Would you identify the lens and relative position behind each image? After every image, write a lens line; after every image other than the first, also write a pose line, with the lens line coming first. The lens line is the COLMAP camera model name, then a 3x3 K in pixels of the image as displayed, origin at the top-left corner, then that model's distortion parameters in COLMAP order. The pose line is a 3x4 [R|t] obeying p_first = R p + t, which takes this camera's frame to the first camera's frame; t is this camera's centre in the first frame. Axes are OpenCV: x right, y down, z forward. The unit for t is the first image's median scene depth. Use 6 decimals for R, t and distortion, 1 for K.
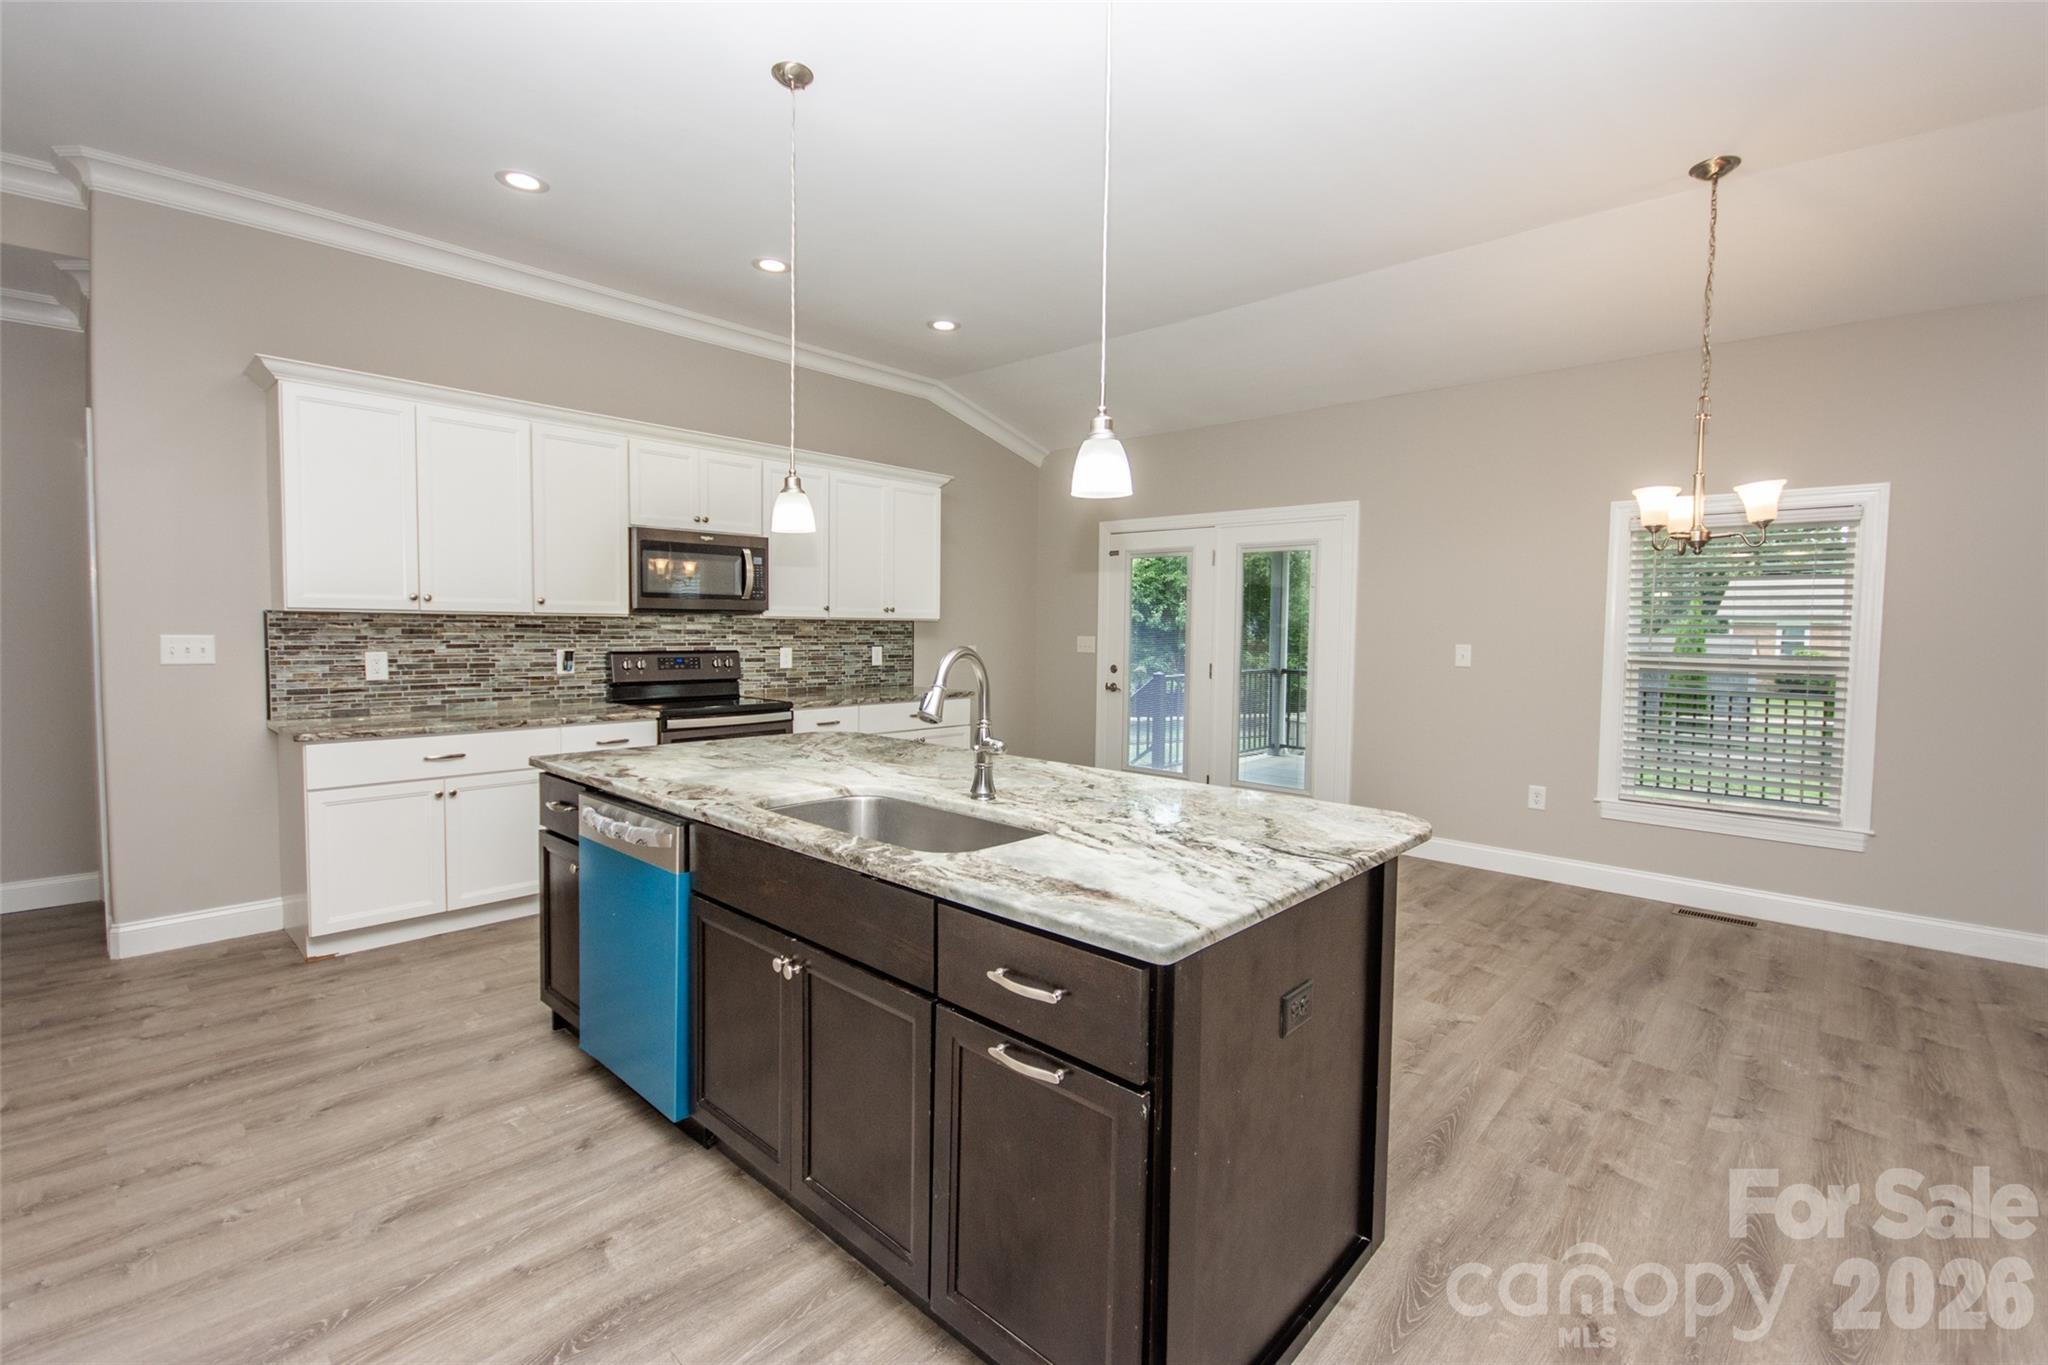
lens RADIAL K [[894.2, 0, 1019.1], [0, 894.2, 675.1], [0, 0, 1]] dist [0.001985, -0.009033]
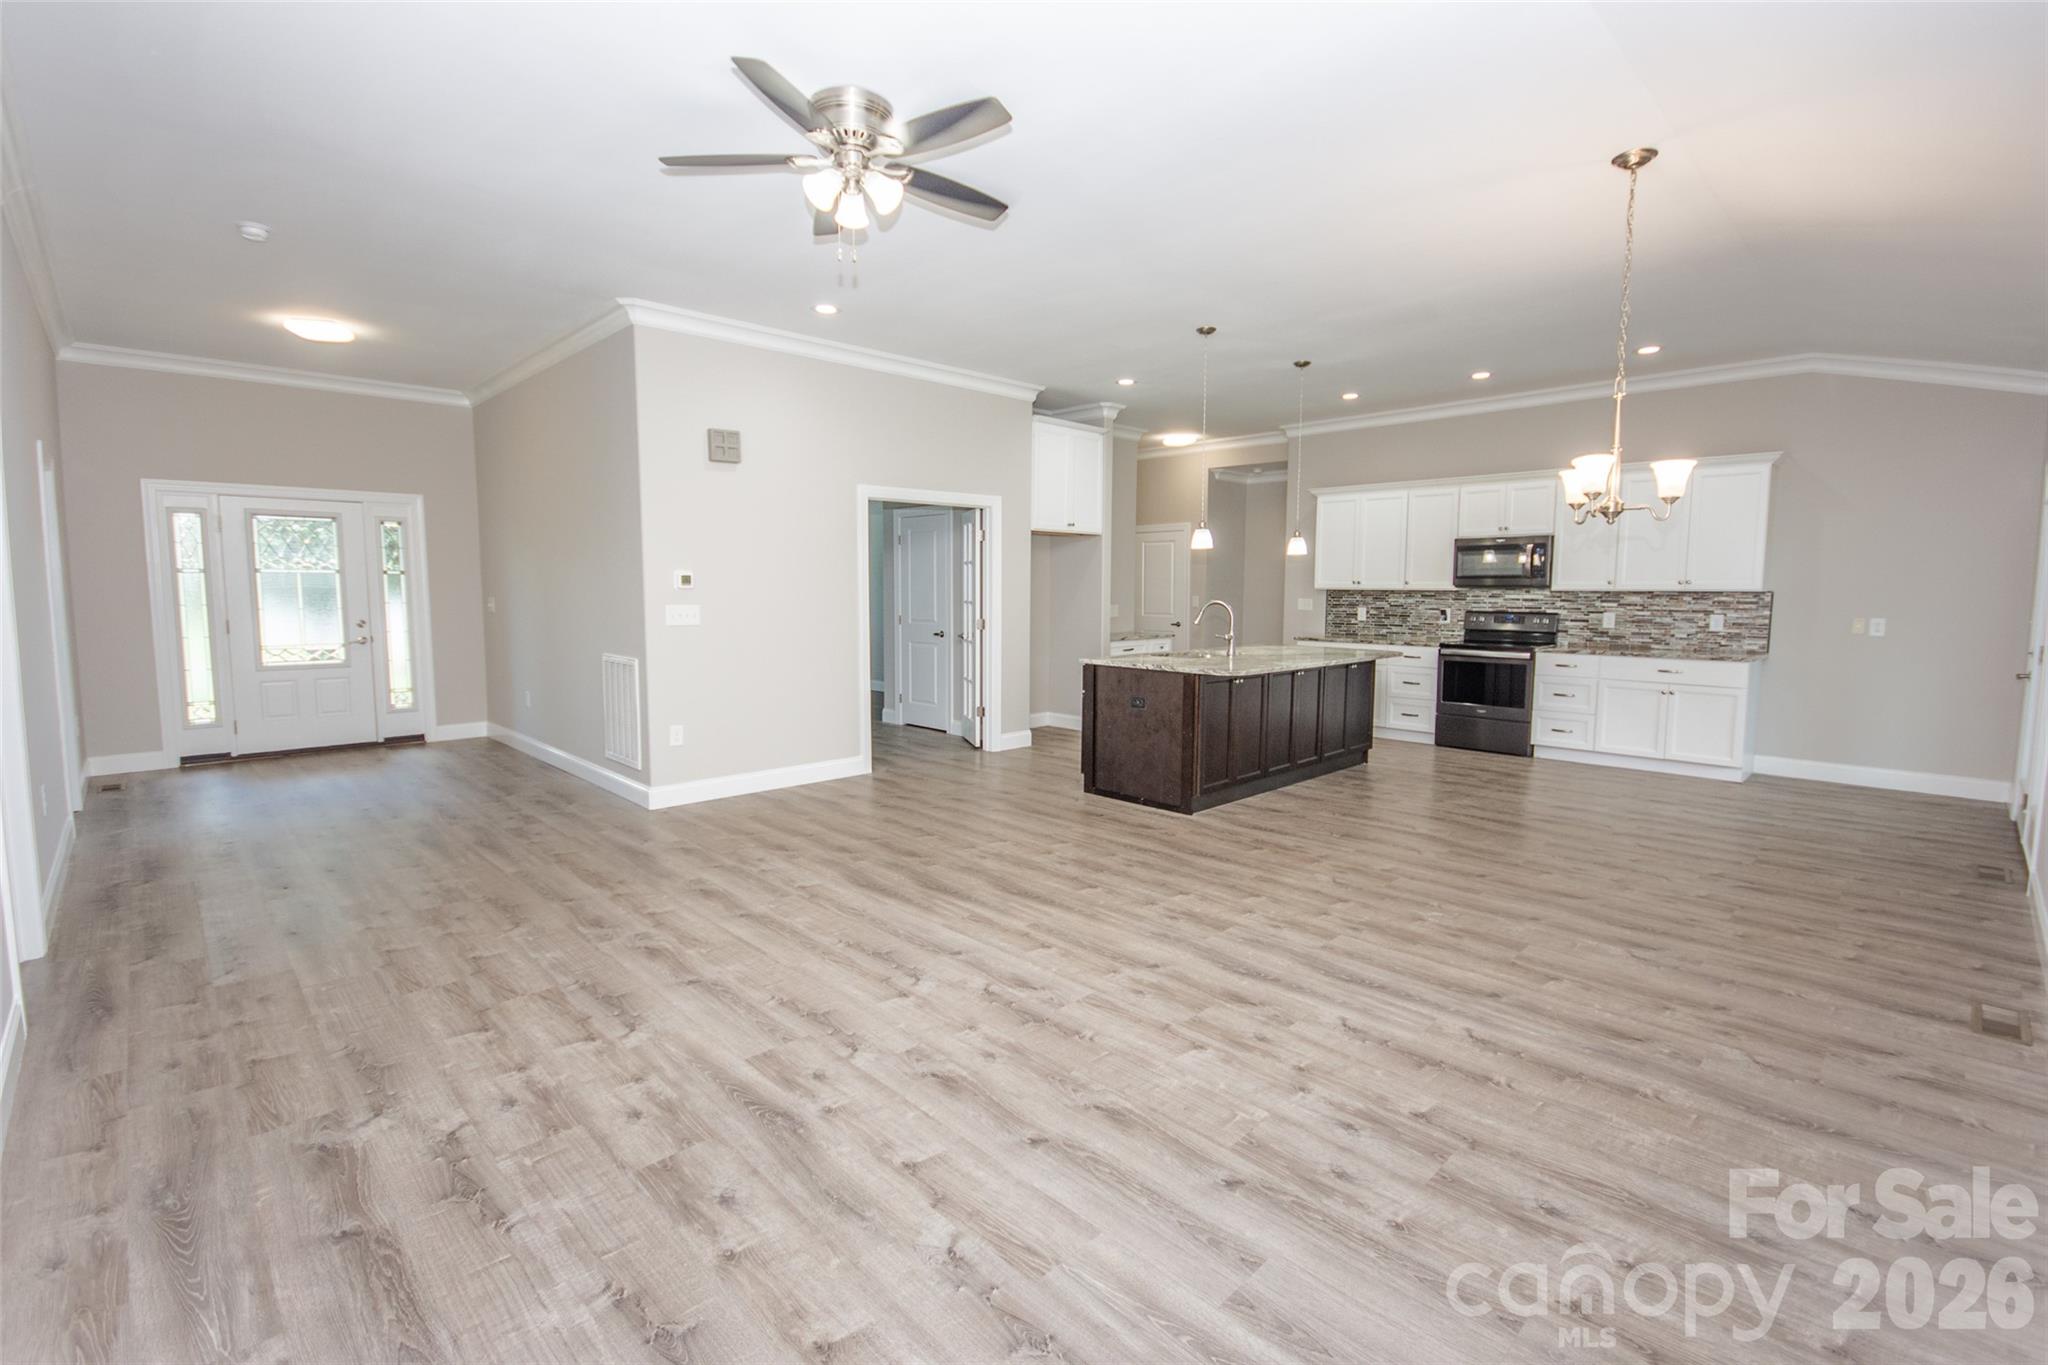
lens RADIAL K [[913.2, 0, 1024.9], [0, 913.2, 671.9], [0, 0, 1]] dist [-0.002127, -0.000204]
pose [[-0.051934, 0.079395, -0.995489, 1.255437], [-0.060613, 0.994746, 0.082497, -0.002679], [0.996809, 0.064624, -0.046849, 0.233941]]
